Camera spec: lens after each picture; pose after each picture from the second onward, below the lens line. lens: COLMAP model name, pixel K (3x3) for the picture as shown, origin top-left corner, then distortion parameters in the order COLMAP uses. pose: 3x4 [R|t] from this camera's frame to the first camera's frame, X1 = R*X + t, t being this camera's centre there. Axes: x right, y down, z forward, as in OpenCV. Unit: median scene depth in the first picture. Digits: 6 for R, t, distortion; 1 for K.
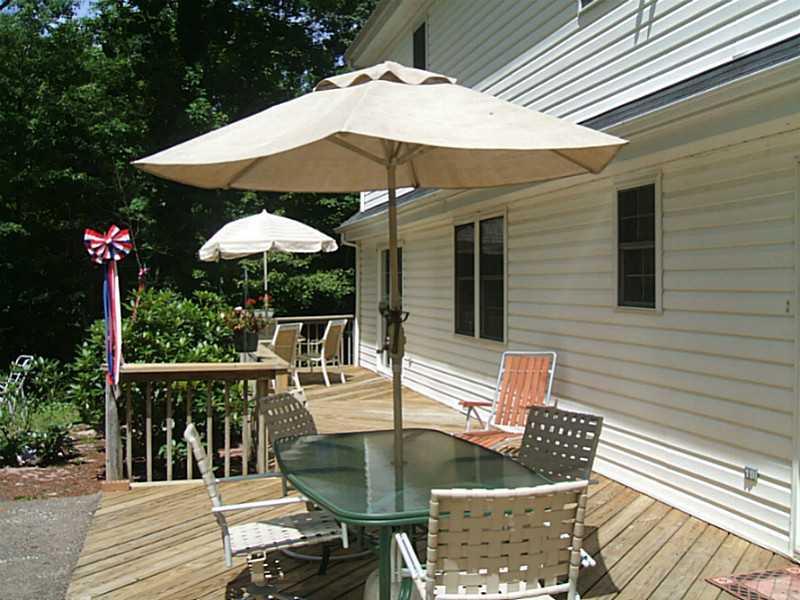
lens RADIAL K [[860.4, 0, 400.3], [0, 860.4, 334.9], [0, 0, 1]] dist [-0.070168, -0.017174]
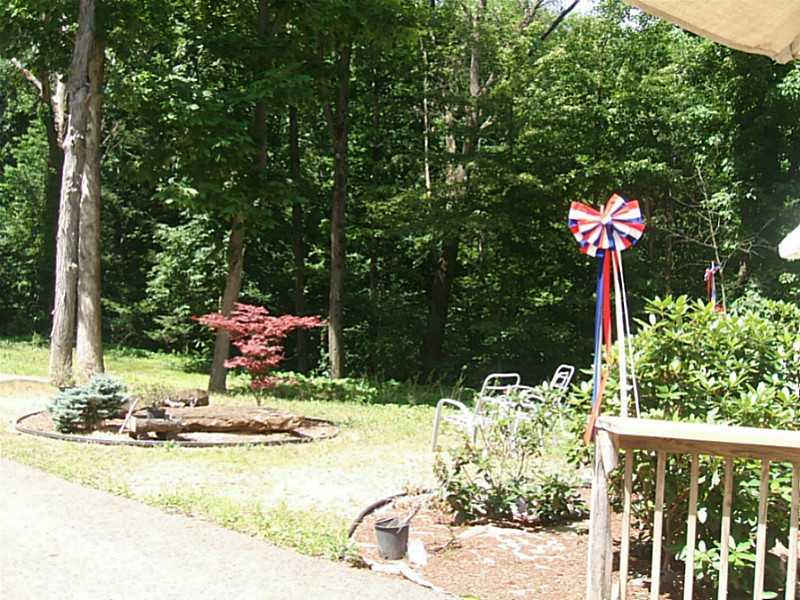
lens RADIAL K [[860.4, 0, 400.3], [0, 860.4, 334.9], [0, 0, 1]] dist [-0.070168, -0.017174]
pose [[0.786684, 0.041131, -0.615985, -0.063389], [-0.042441, 0.999021, 0.012505, -0.024104], [0.615896, 0.016306, 0.787659, 0.366575]]
